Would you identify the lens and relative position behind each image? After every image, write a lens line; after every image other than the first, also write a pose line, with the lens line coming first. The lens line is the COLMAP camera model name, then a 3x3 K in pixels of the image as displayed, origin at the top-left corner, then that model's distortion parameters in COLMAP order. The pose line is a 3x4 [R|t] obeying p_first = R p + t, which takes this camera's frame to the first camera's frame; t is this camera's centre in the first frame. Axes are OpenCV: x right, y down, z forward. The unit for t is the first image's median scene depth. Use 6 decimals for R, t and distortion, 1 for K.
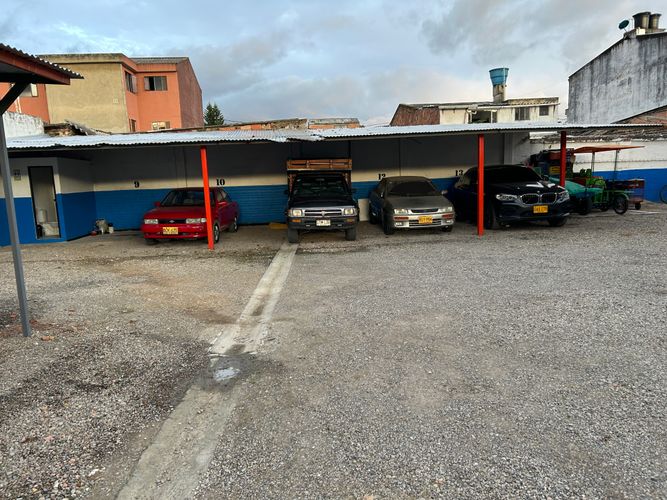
lens RADIAL K [[503.5, 0, 342.5], [0, 503.5, 260.3], [0, 0, 1]] dist [0.068493, -0.069621]
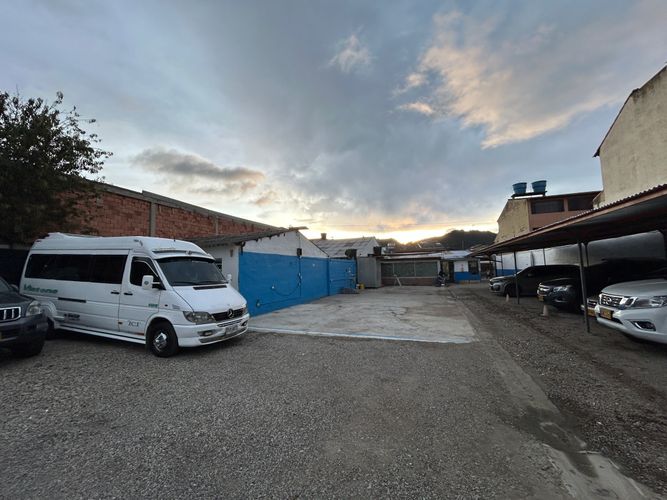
lens RADIAL K [[269.0, 0, 331.6], [0, 269.0, 249.4], [0, 0, 1]] dist [0.001146, 0.000561]
pose [[-0.924723, 0.096025, 0.368330, -0.002687], [0.125395, 0.990492, 0.056589, -0.094372], [-0.359393, 0.098516, -0.927971, 0.504901]]
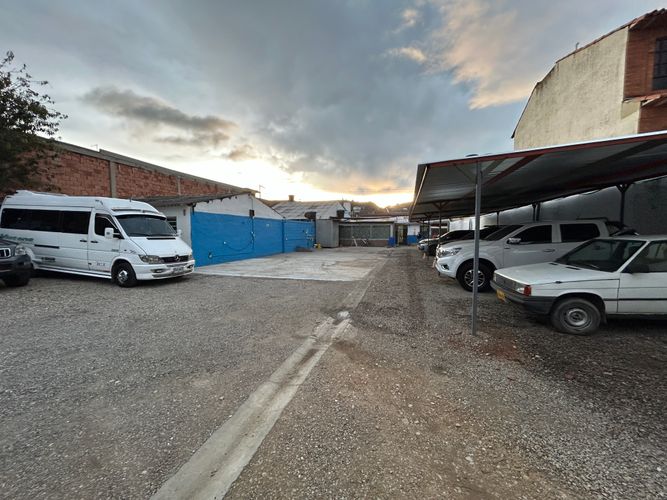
lens RADIAL K [[270.0, 0, 331.3], [0, 270.0, 248.1], [0, 0, 1]] dist [0.002097, -0.000116]
pose [[-0.952528, 0.027047, 0.303248, -0.160394], [0.090867, 0.975904, 0.198381, -0.094625], [-0.290576, 0.216519, -0.932033, 0.603317]]
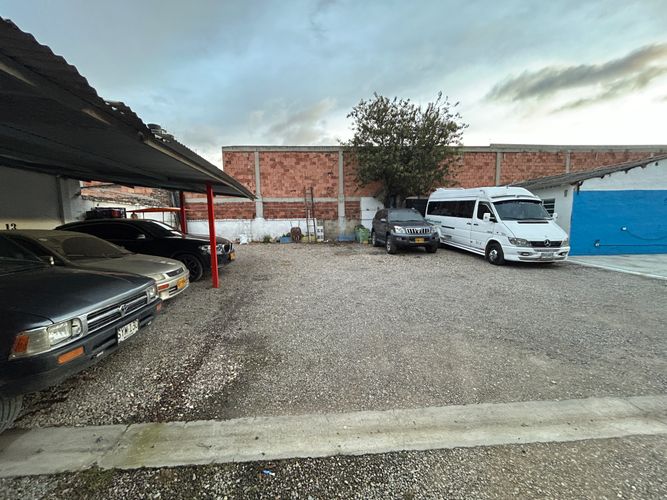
lens RADIAL K [[269.0, 0, 331.6], [0, 269.0, 249.4], [0, 0, 1]] dist [0.001146, 0.000561]
pose [[-0.037309, -0.070784, 0.996794, -0.201046], [0.177498, 0.981158, 0.076318, -0.096595], [-0.983414, 0.179776, -0.024042, 0.613872]]
